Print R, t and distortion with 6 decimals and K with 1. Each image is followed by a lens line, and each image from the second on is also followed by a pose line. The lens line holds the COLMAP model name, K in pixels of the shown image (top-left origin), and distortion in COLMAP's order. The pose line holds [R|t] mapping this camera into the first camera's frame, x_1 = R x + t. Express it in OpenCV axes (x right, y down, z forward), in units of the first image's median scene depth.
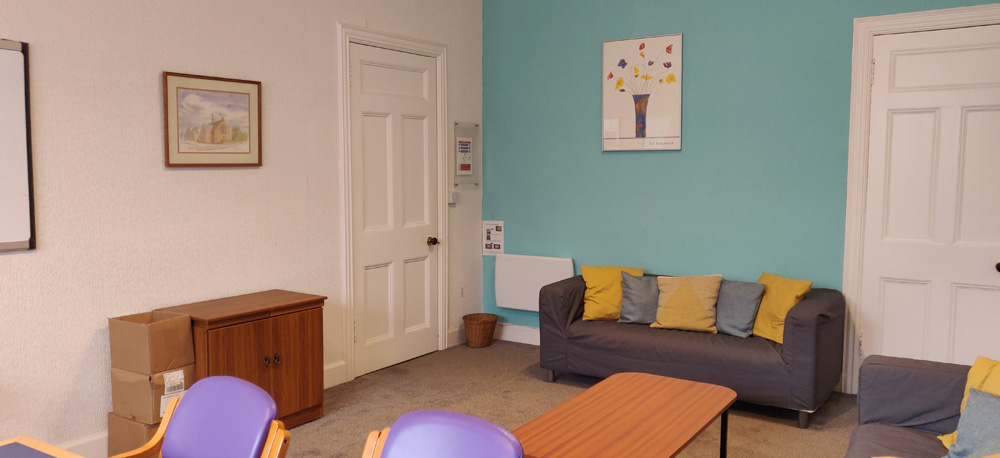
lens RADIAL K [[770.2, 0, 501.3], [0, 770.2, 227.7], [0, 0, 1]] dist [0.014231, 0.009162]
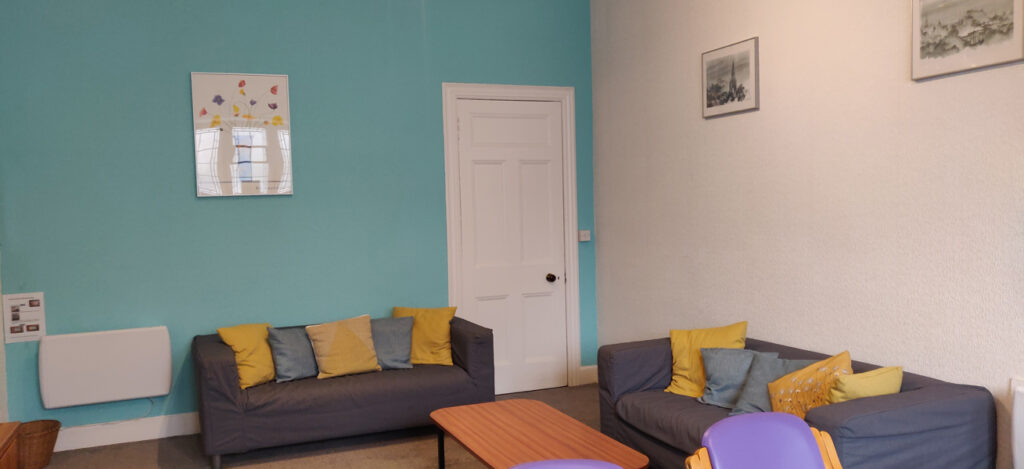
lens RADIAL K [[788.7, 0, 513.4], [0, 788.7, 236.1], [0, 0, 1]] dist [0.014231, 0.009162]
pose [[0.561216, -0.049514, 0.826187, -0.433699], [0.094967, 0.995469, -0.004851, -0.018021], [-0.822203, 0.081183, 0.563375, 0.217974]]
